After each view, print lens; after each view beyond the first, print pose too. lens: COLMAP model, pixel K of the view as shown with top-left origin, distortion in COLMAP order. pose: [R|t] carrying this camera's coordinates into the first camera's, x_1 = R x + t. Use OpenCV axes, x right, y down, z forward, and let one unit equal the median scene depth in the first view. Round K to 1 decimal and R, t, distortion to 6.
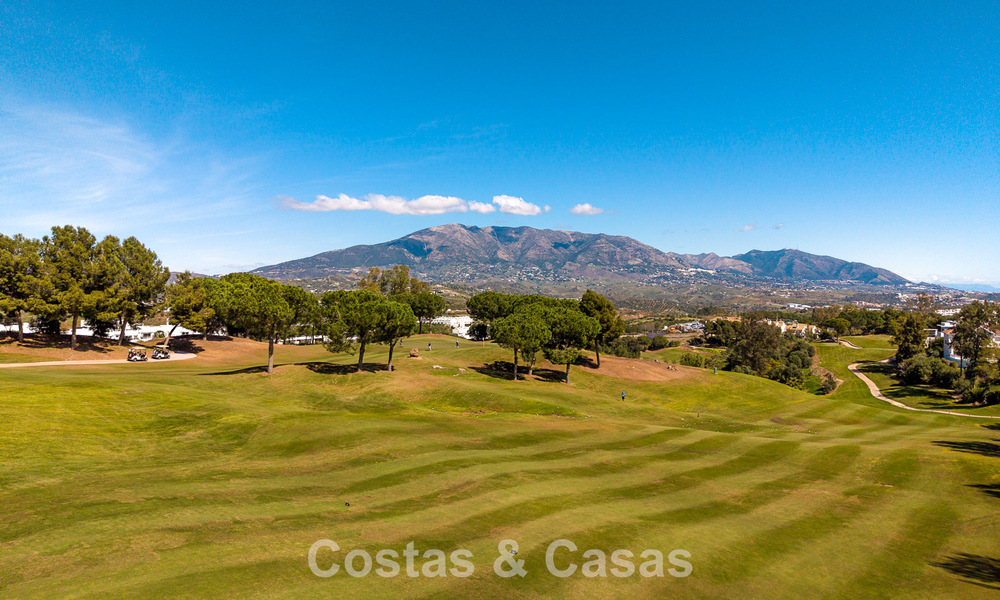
lens RADIAL K [[665.8, 0, 491.5], [0, 665.8, 279.4], [0, 0, 1]] dist [0.046137, -0.052505]
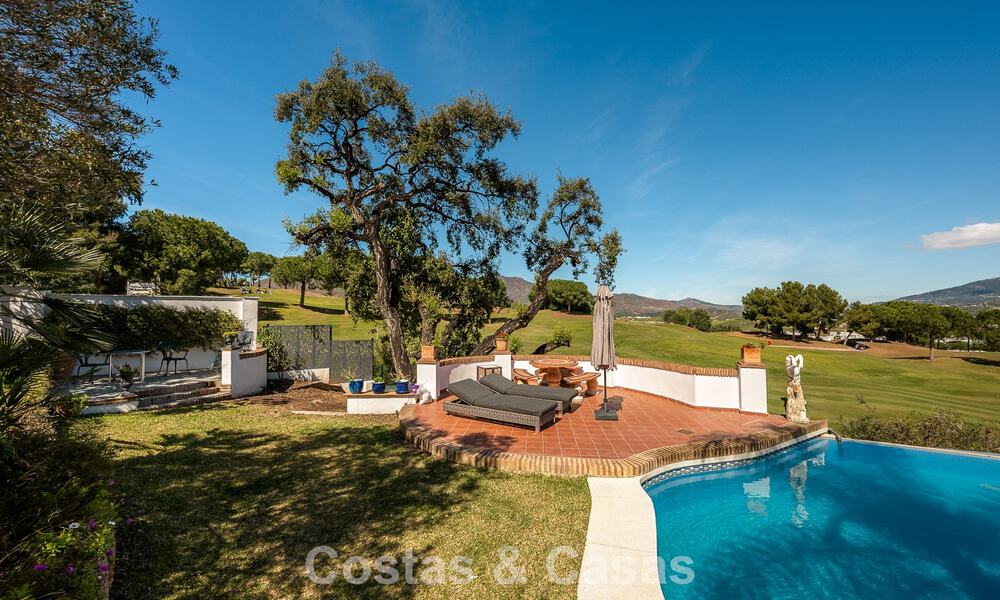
lens RADIAL K [[391.9, 0, 500.0], [0, 391.9, 300.0], [0, 0, 1]] dist [0.000092, 0.000303]
pose [[0.426579, -0.040178, -0.903557, 0.079440], [0.018699, 0.999191, -0.035602, 0.004305], [0.904257, -0.001709, 0.426986, -0.312471]]
